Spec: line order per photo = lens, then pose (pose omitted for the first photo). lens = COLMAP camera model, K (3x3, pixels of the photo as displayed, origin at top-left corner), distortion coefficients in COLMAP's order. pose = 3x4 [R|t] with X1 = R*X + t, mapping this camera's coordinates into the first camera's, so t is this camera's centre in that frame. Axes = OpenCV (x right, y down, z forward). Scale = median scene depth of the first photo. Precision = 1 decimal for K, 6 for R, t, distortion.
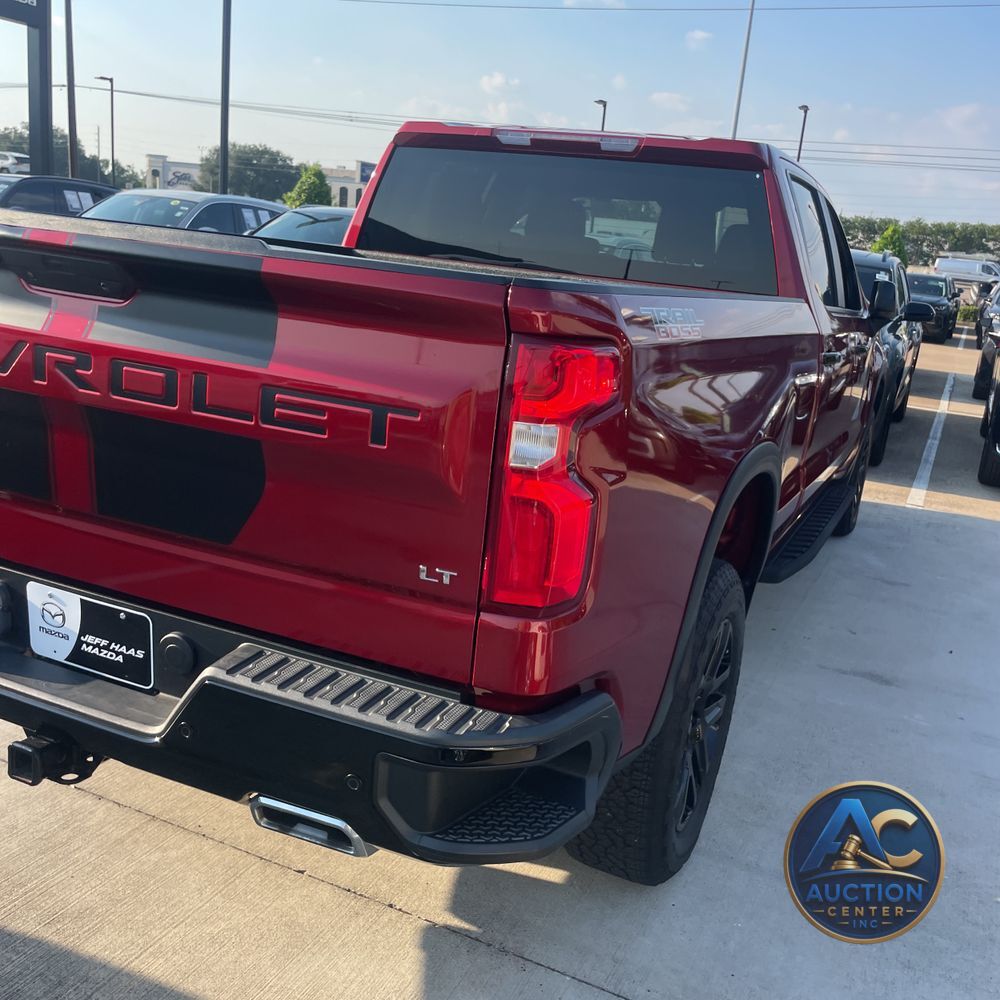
lens RADIAL K [[1011.3, 0, 506.2], [0, 1011.3, 498.4], [0, 0, 1]] dist [0.100439, -0.153264]
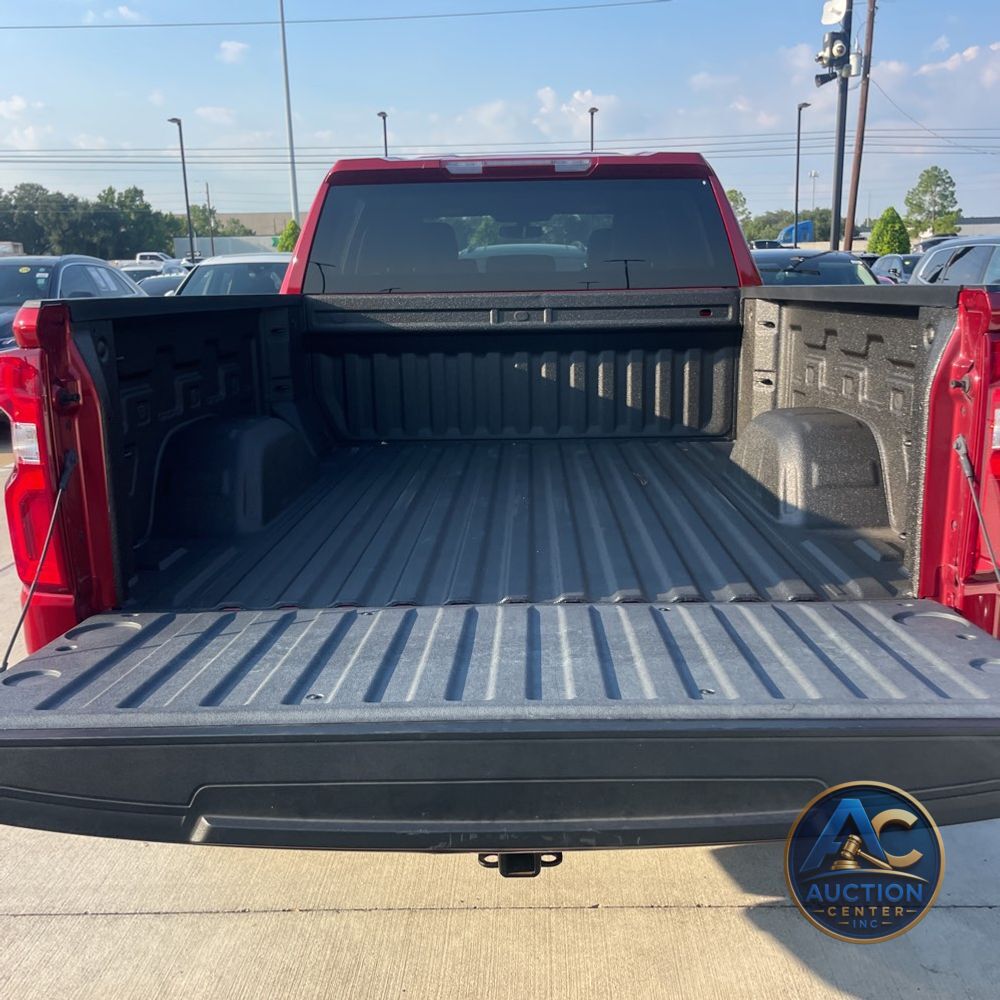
lens RADIAL K [[1011.3, 0, 506.2], [0, 1011.3, 498.4], [0, 0, 1]] dist [0.100439, -0.153264]
pose [[0.915057, -0.199062, 0.350778, -0.589032], [0.201963, 0.978972, 0.028705, -0.079266], [-0.349116, 0.044578, 0.936019, 0.076297]]
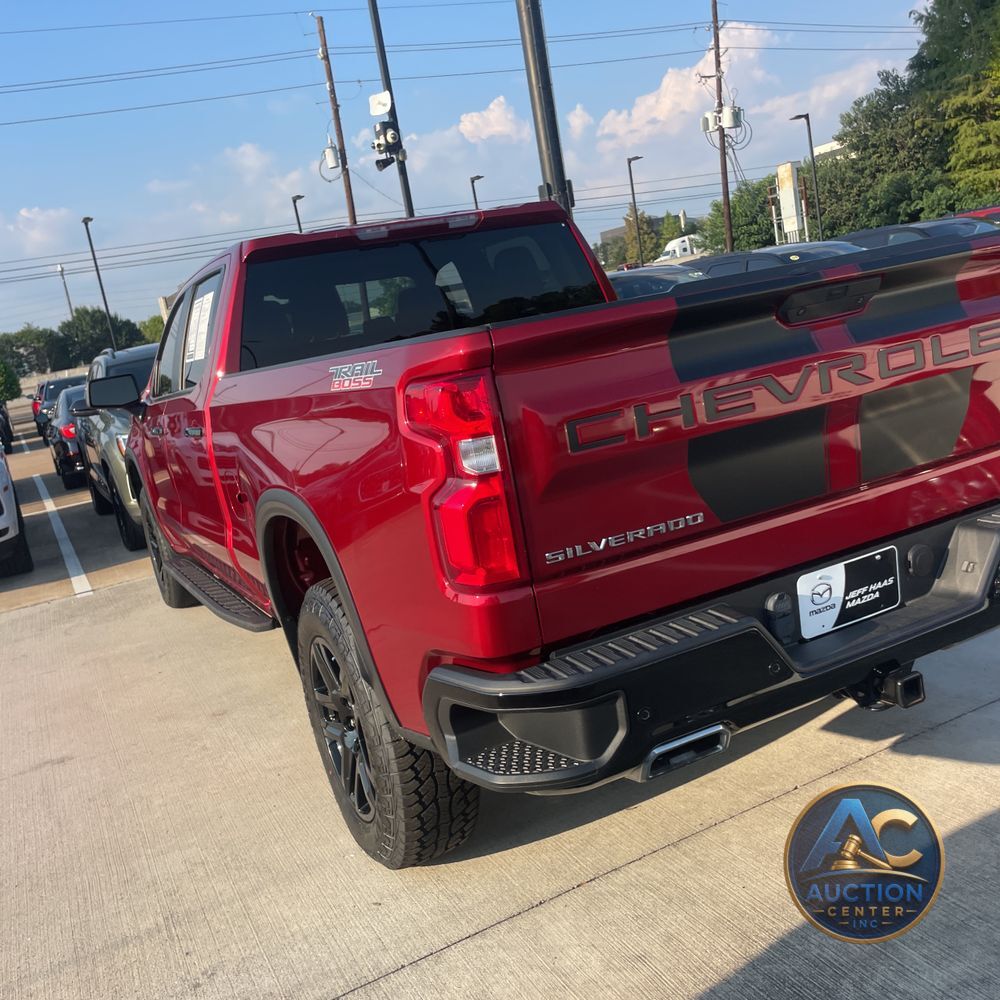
lens RADIAL K [[1011.3, 0, 506.2], [0, 1011.3, 498.4], [0, 0, 1]] dist [0.100439, -0.153264]
pose [[0.618088, -0.344941, 0.706387, -1.218328], [0.412604, 0.907214, 0.081980, -0.195712], [-0.669122, 0.240787, 0.703063, 0.318482]]
